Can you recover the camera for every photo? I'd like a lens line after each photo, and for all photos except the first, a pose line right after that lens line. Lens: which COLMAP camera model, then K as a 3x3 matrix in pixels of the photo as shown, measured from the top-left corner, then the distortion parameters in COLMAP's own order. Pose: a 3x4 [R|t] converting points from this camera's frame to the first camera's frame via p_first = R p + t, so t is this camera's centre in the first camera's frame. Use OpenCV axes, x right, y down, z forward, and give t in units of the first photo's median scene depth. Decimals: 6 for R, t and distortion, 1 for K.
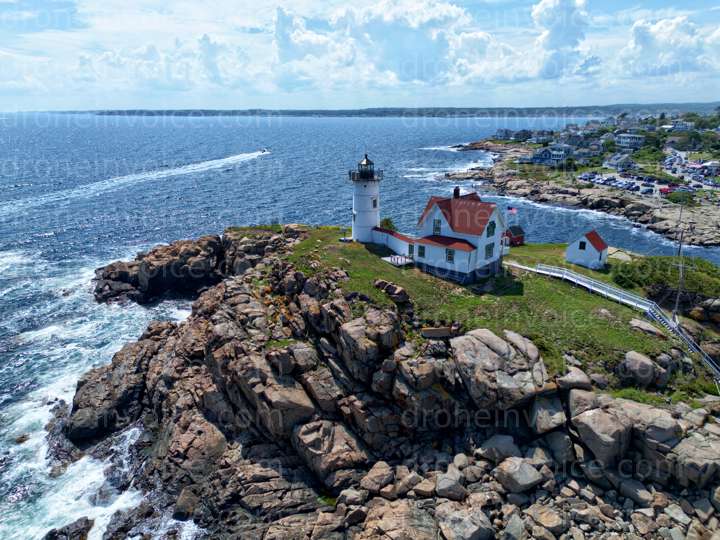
lens RADIAL K [[504.5, 0, 363.6], [0, 504.5, 270.0], [0, 0, 1]] dist [0.077502, -0.072872]
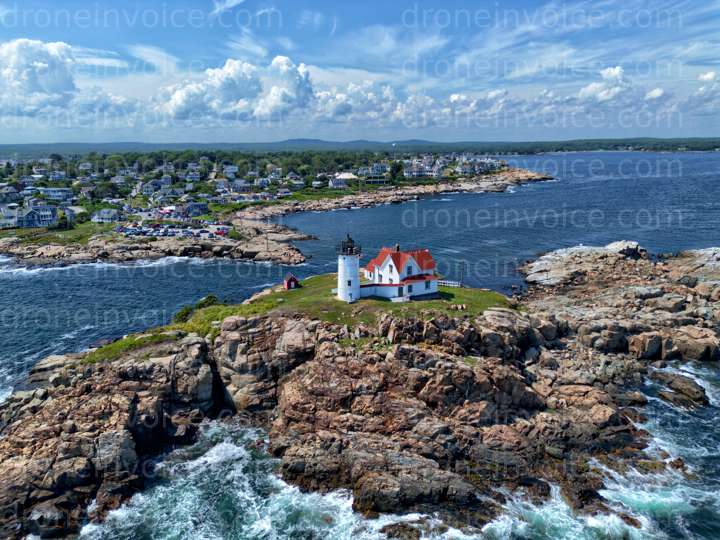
lens RADIAL K [[504.5, 0, 363.6], [0, 504.5, 270.0], [0, 0, 1]] dist [0.077502, -0.072872]
pose [[0.339283, -0.220667, 0.914436, -1.620962], [0.289018, 0.949531, 0.121902, -0.392130], [-0.895185, 0.222929, 0.385937, 0.665594]]
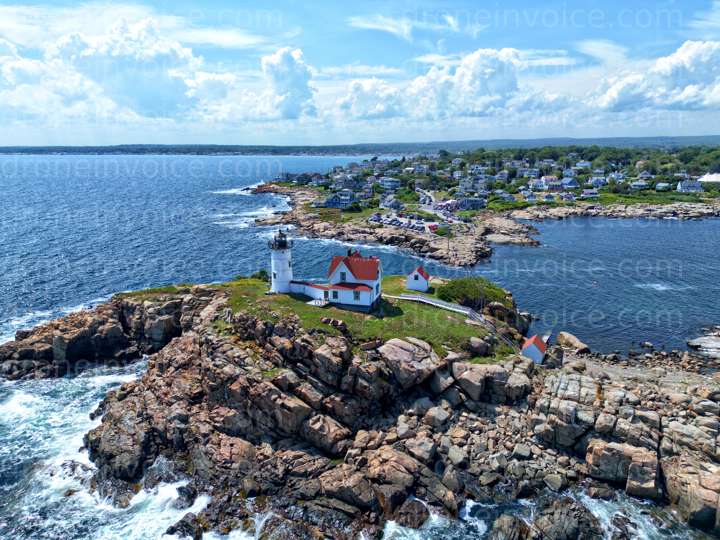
lens RADIAL K [[504.5, 0, 363.6], [0, 504.5, 270.0], [0, 0, 1]] dist [0.077502, -0.072872]
pose [[0.901042, -0.104100, 0.421054, -0.516931], [0.131486, 0.990648, -0.036451, -0.054979], [-0.413322, 0.088207, 0.906303, -0.438413]]
